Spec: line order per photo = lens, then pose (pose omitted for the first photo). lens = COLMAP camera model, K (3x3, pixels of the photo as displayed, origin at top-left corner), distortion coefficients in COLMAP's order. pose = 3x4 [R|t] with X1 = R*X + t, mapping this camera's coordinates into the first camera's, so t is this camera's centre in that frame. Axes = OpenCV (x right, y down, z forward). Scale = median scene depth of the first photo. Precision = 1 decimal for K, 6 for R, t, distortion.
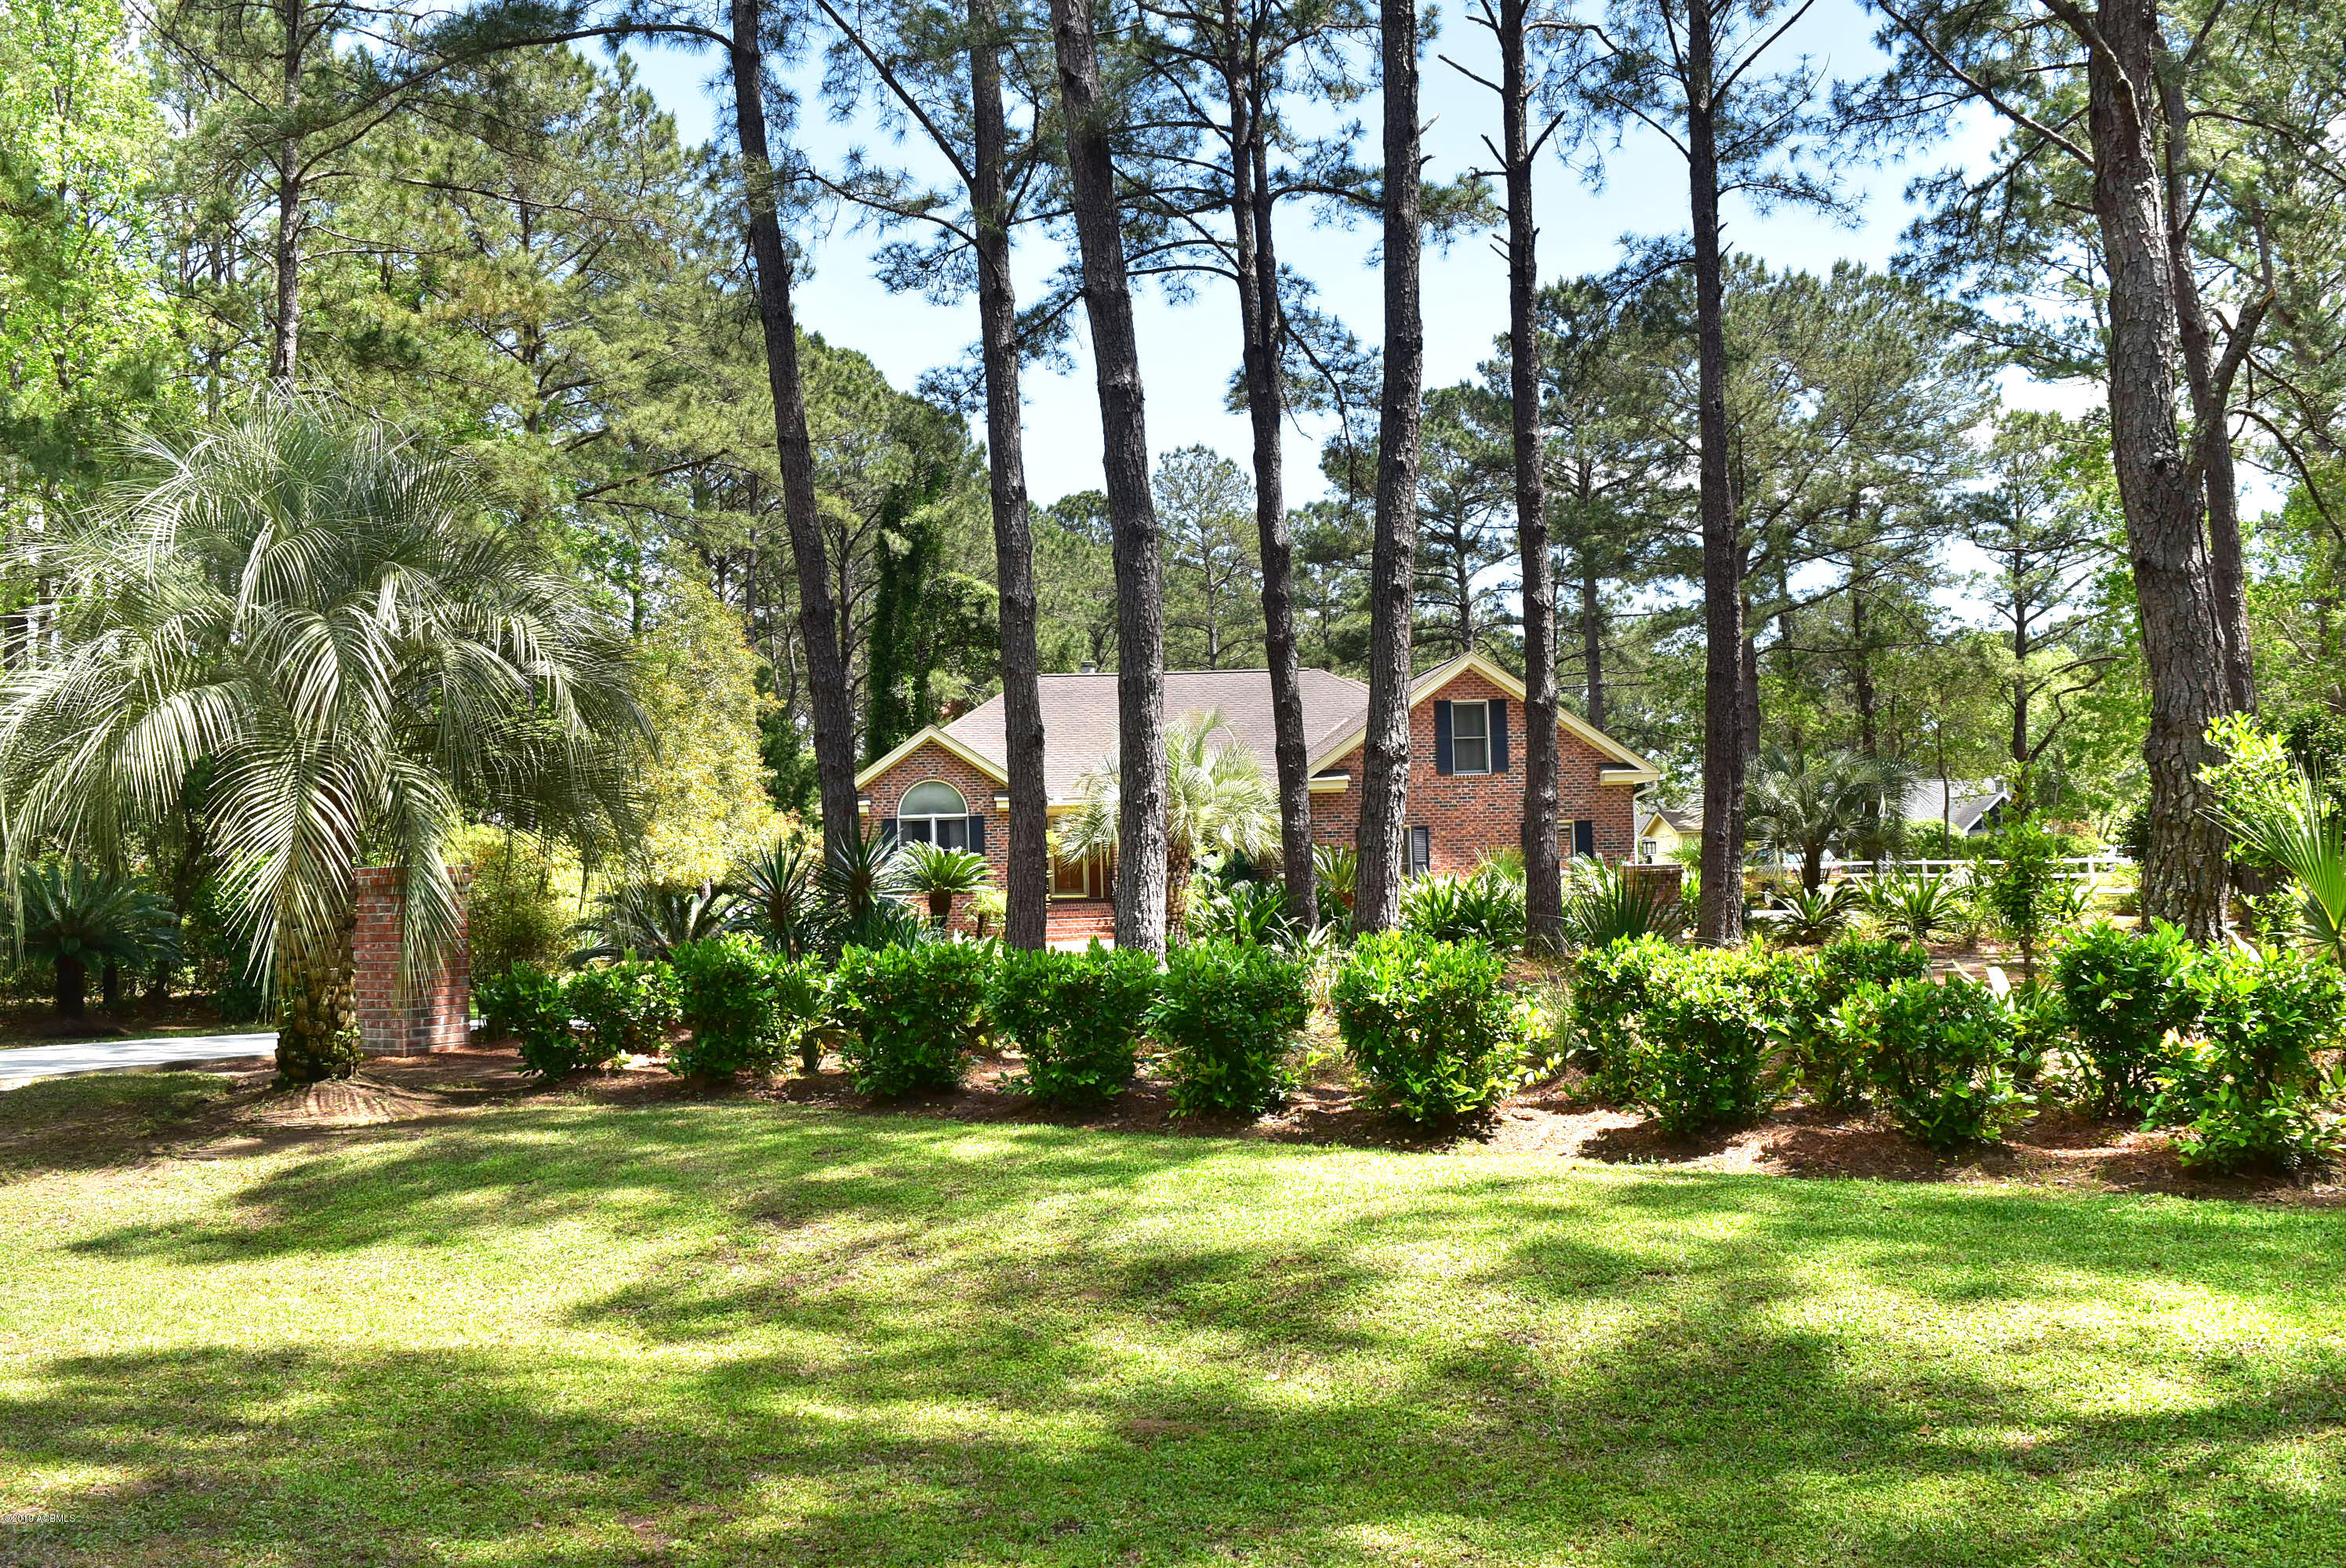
lens RADIAL K [[1988.8, 0, 1158.6], [0, 1988.8, 782.1], [0, 0, 1]] dist [-0.009140, -0.000548]
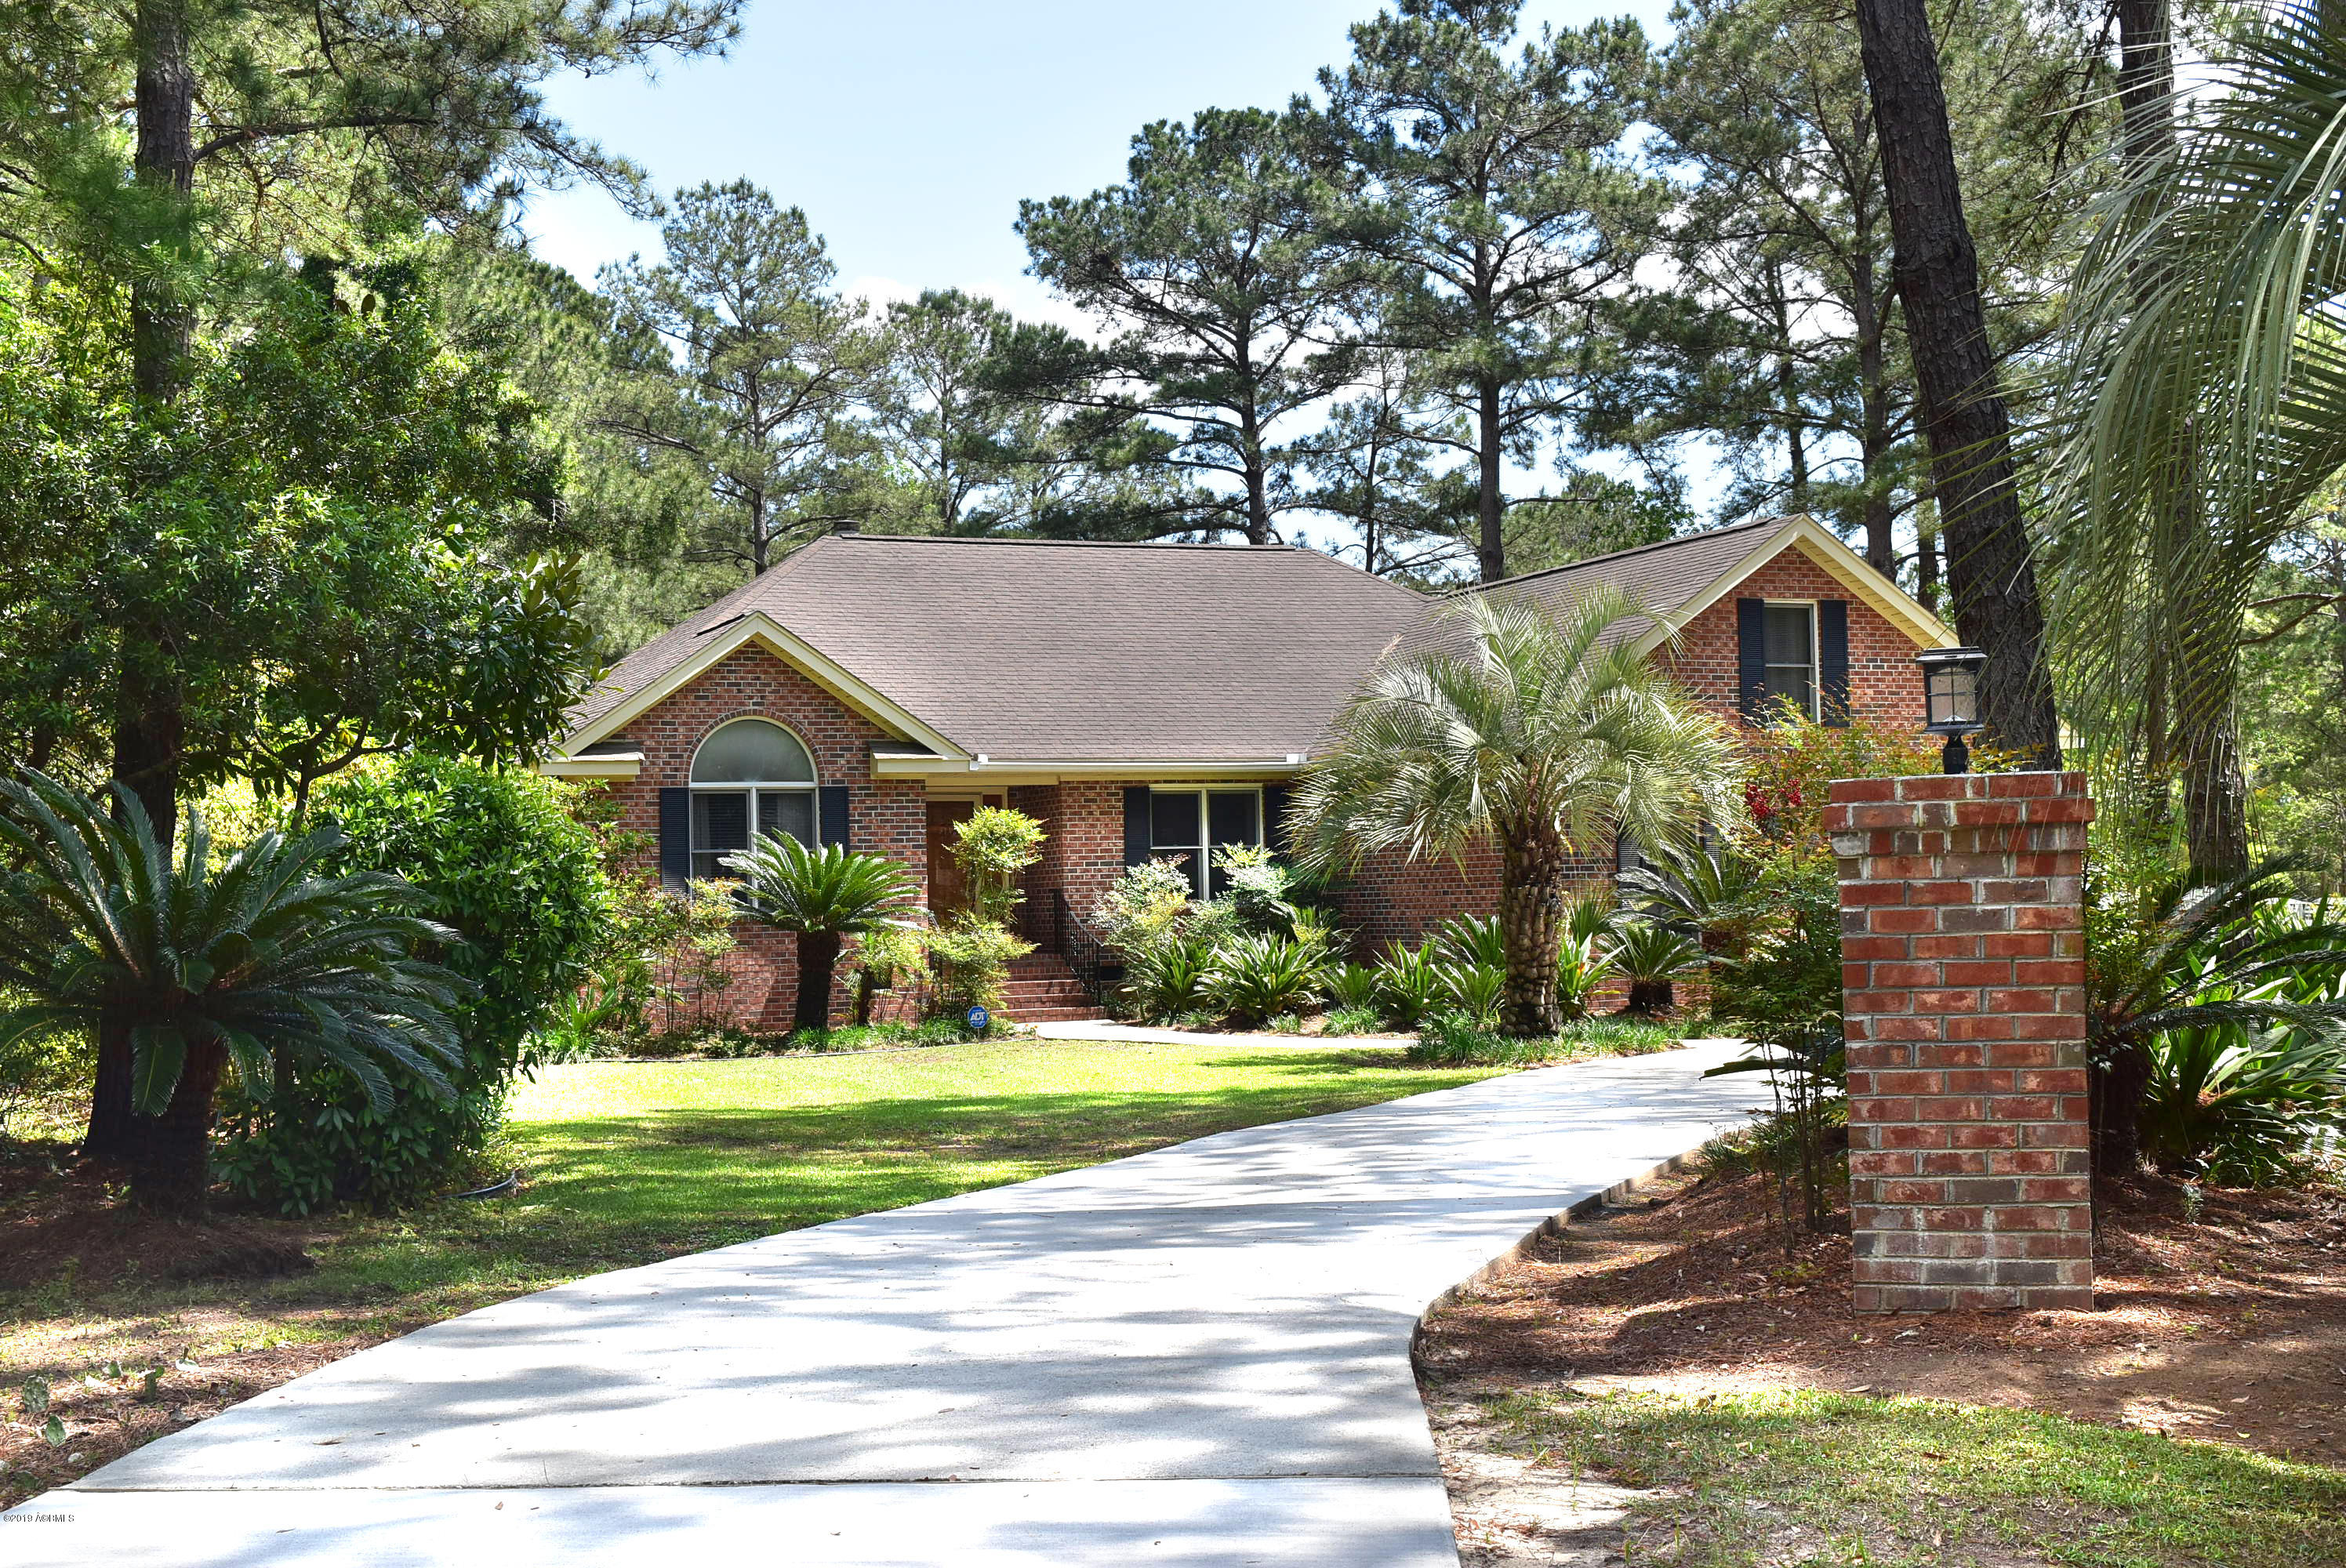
lens RADIAL K [[3102.0, 0, 1169.7], [0, 3102.0, 804.6], [0, 0, 1]] dist [-0.029806, 0.000000]
pose [[0.953811, 0.021250, 0.299656, -0.170374], [-0.022612, 0.999744, 0.001078, 0.012641], [-0.299557, -0.007804, 0.954047, 0.123610]]
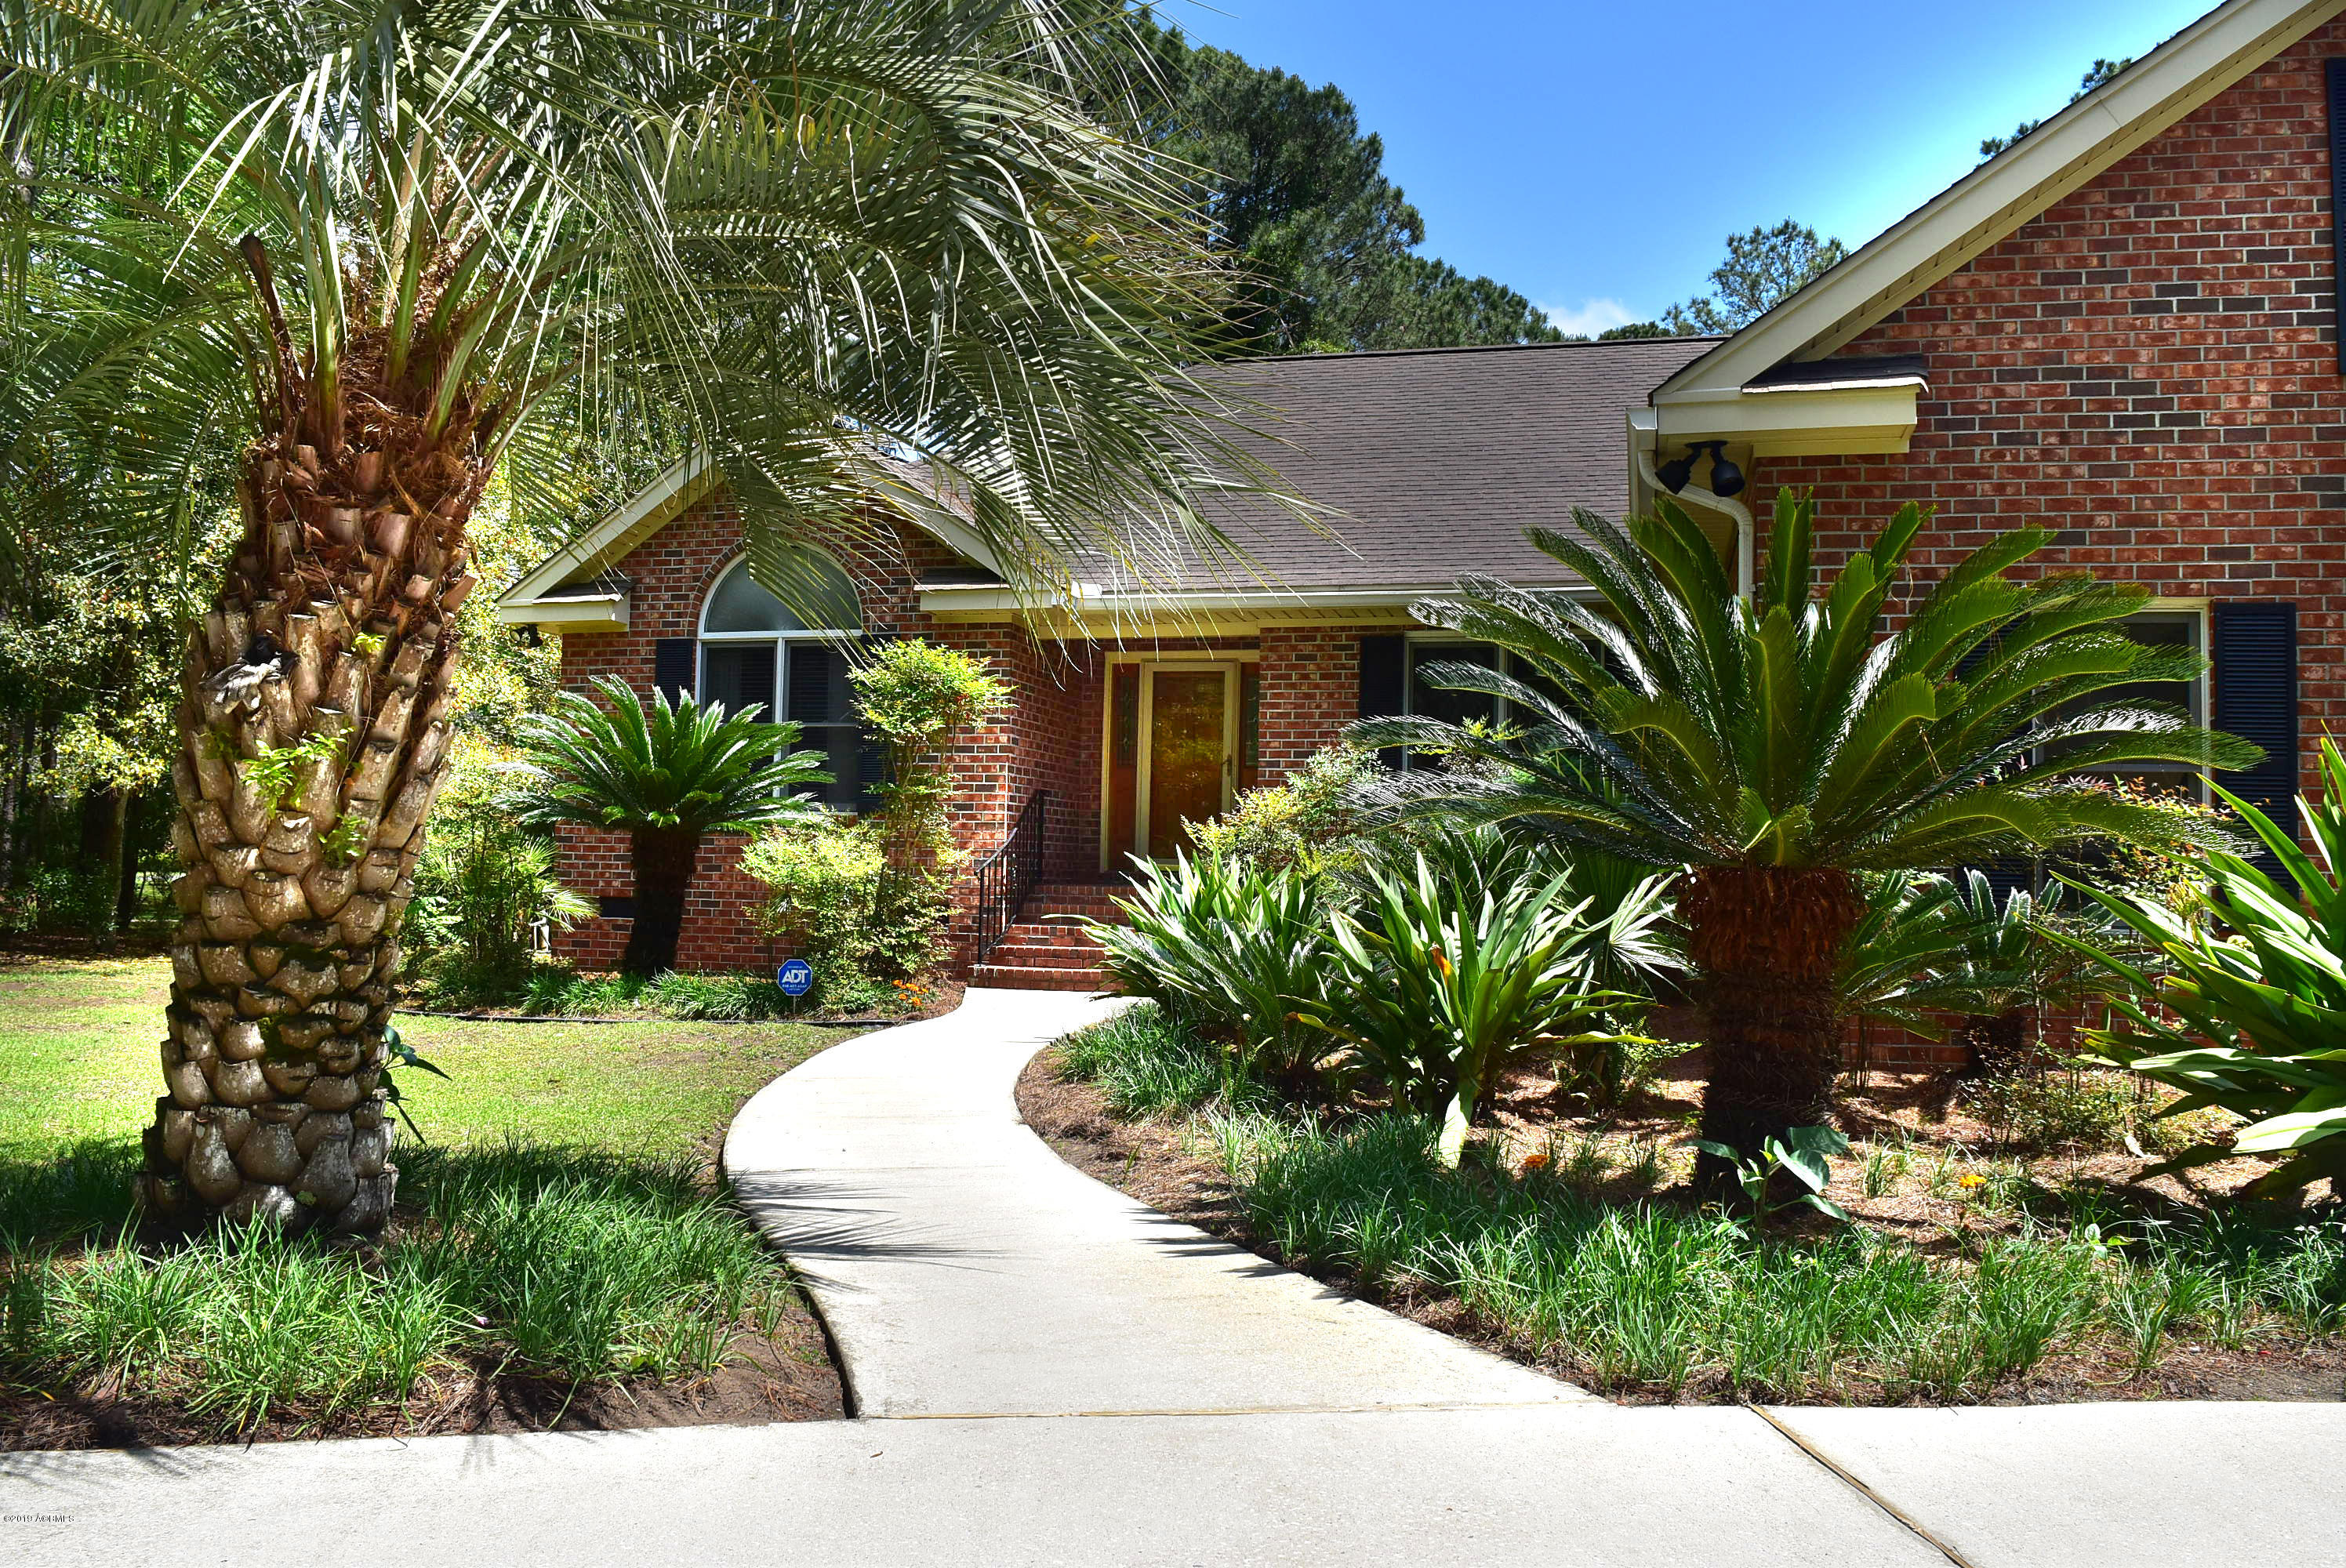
lens RADIAL K [[1863.0, 0, 1170.6], [0, 1863.0, 791.5], [0, 0, 1]] dist [-0.071909, 0.001634]
pose [[0.940687, 0.032965, -0.337670, 0.052098], [-0.030912, 0.999456, 0.011458, 0.027255], [0.337864, -0.000340, 0.941195, 0.462994]]
